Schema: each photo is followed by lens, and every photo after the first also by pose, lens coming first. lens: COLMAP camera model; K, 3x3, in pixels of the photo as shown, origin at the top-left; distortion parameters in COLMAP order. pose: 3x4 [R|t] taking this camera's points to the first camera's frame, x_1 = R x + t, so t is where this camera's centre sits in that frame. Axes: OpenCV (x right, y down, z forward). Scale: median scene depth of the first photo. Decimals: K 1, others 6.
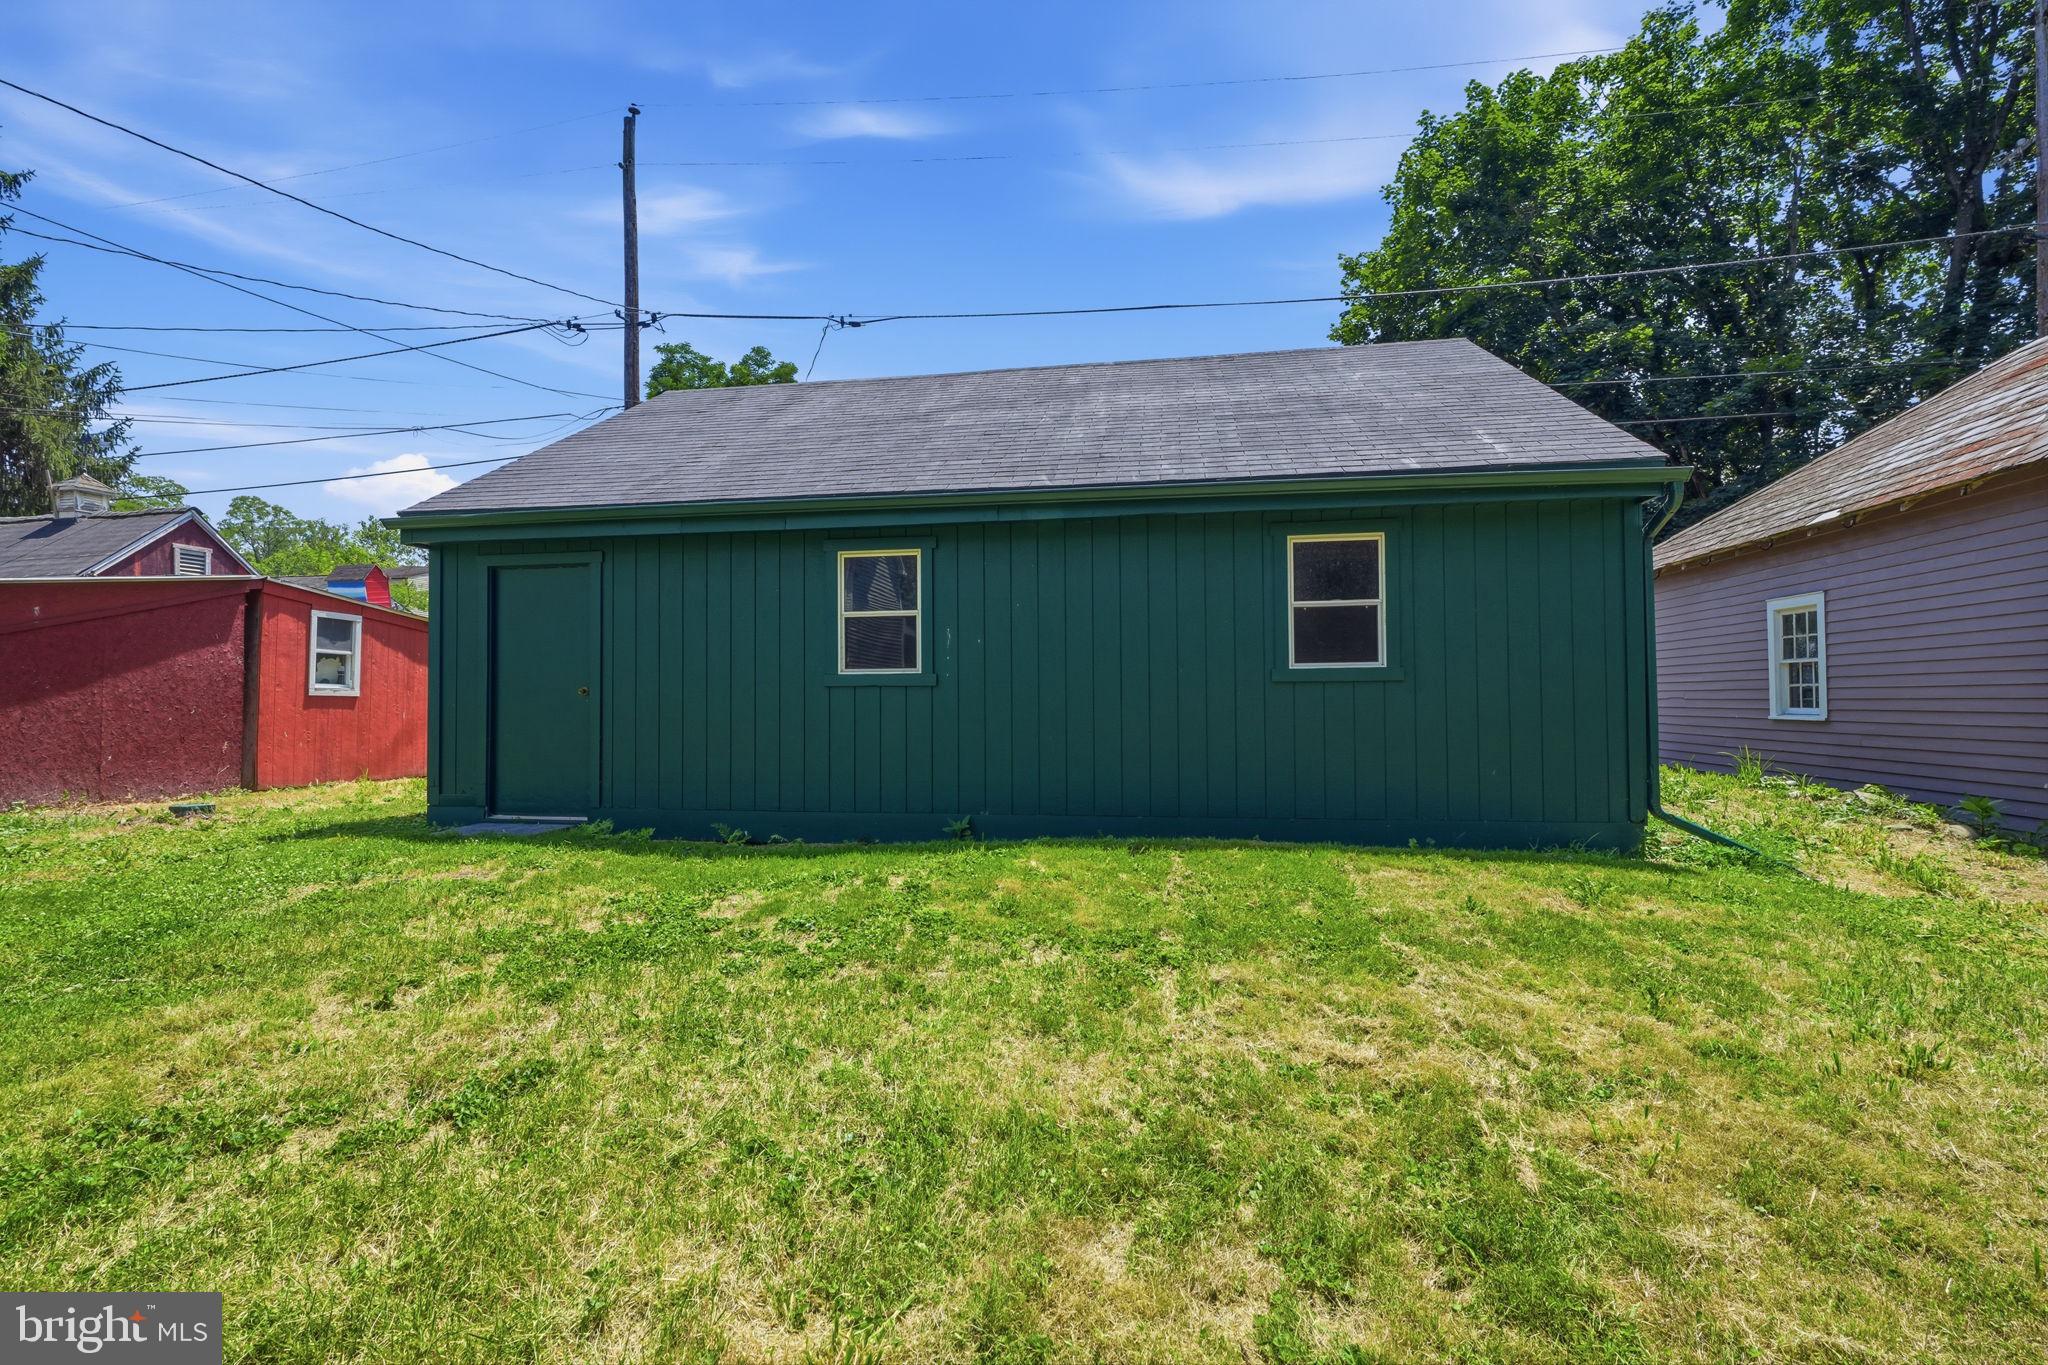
lens RADIAL K [[912.5, 0, 1022.8], [0, 912.5, 675.2], [0, 0, 1]] dist [-0.001319, 0.001794]
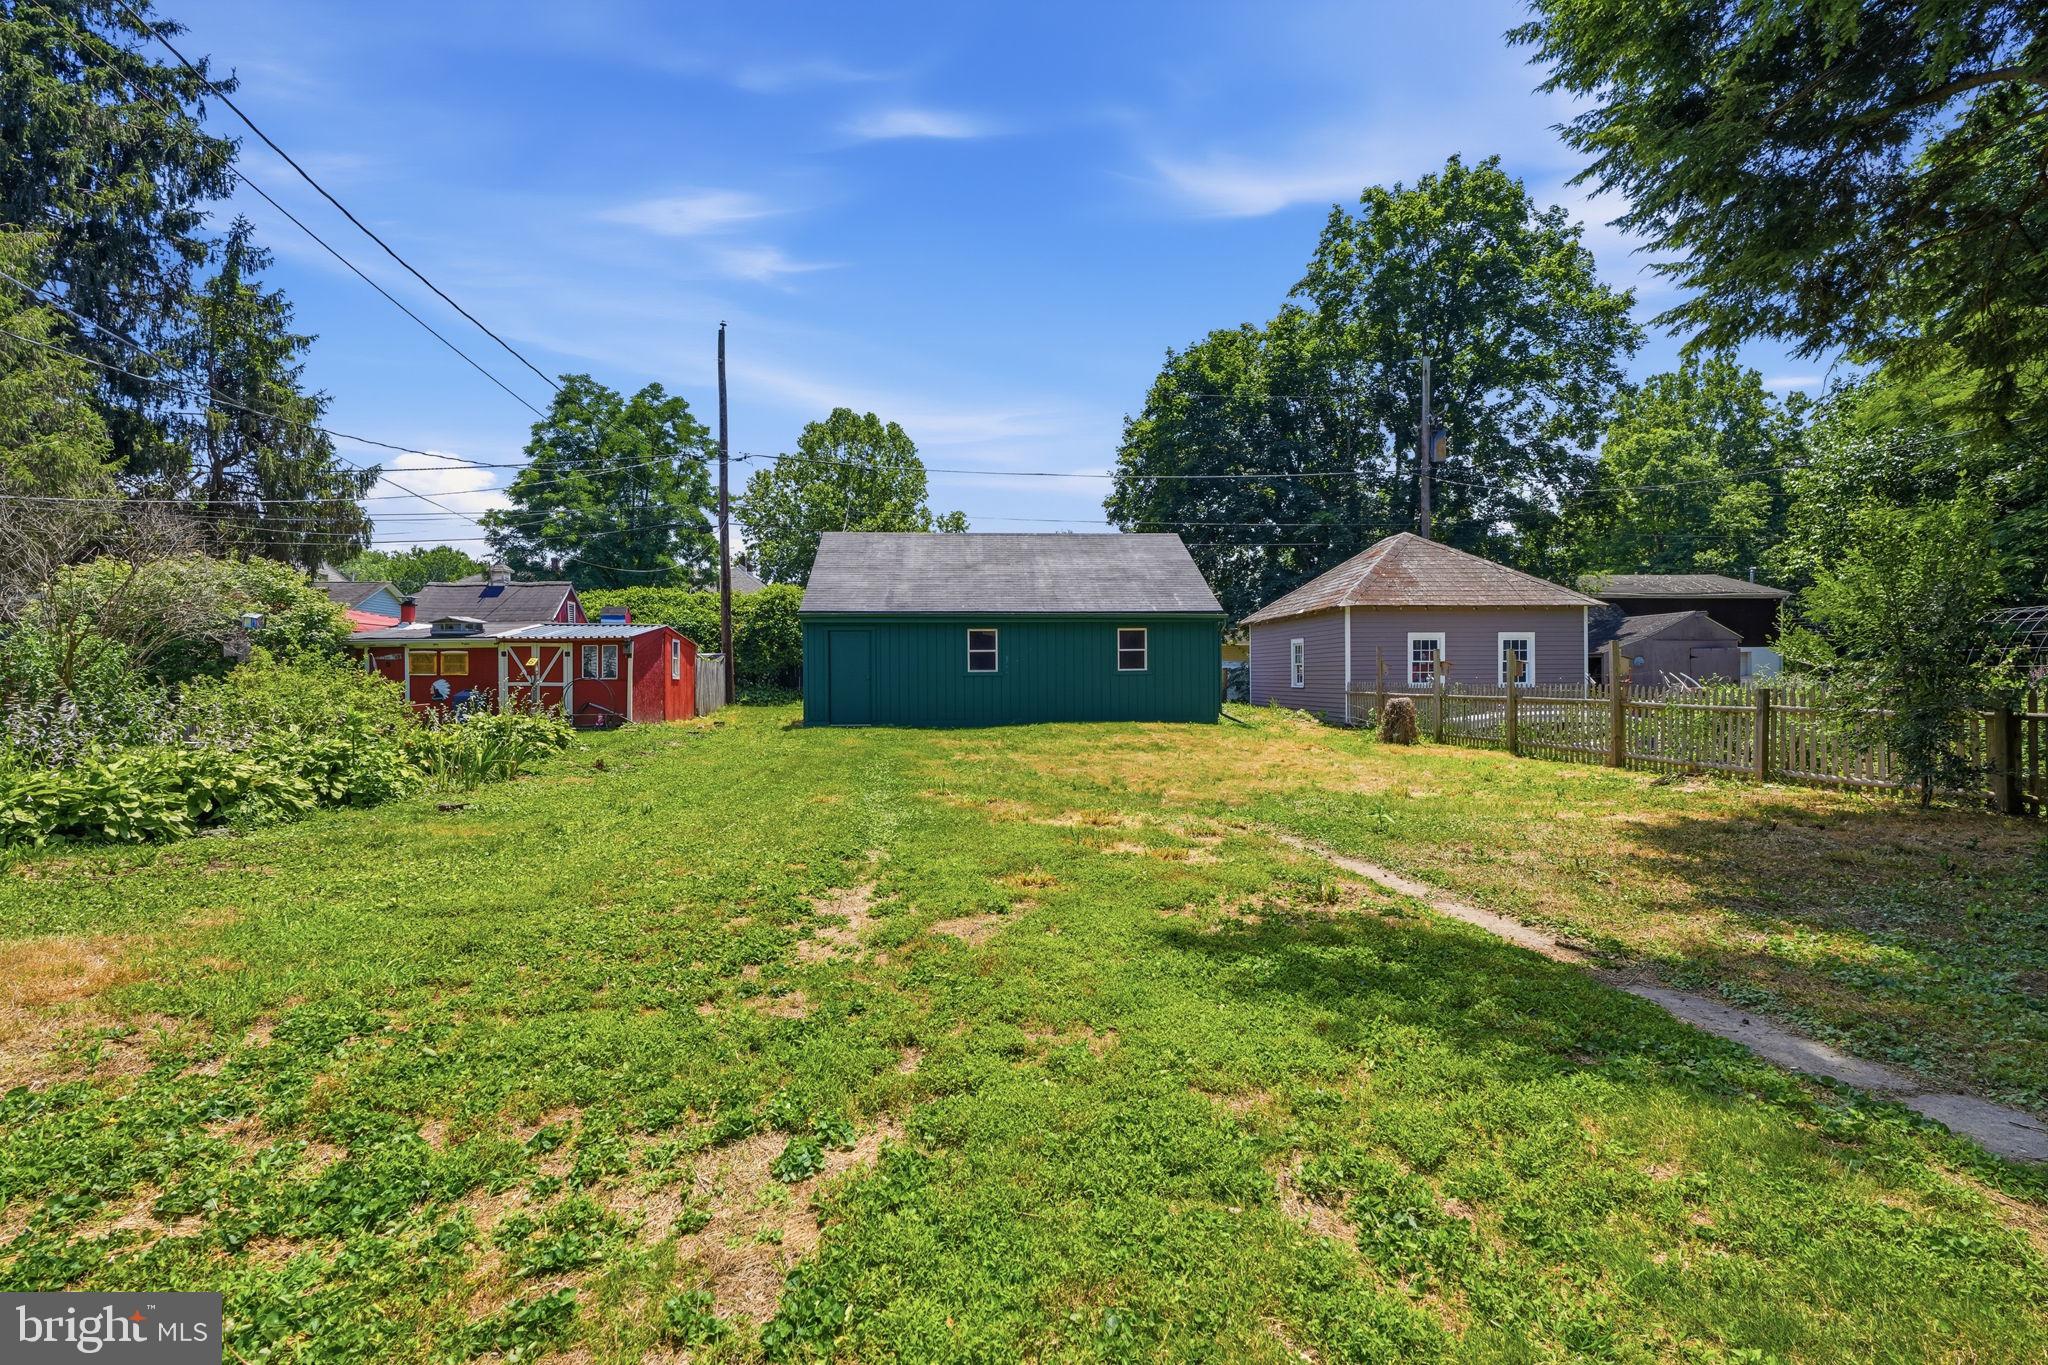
lens RADIAL K [[912.5, 0, 1022.8], [0, 912.5, 675.2], [0, 0, 1]] dist [-0.001319, 0.001794]
pose [[0.971095, -0.002744, 0.238677, -0.294327], [-0.003080, 0.999707, 0.024025, -0.025704], [-0.238673, -0.024065, 0.970802, -0.748514]]
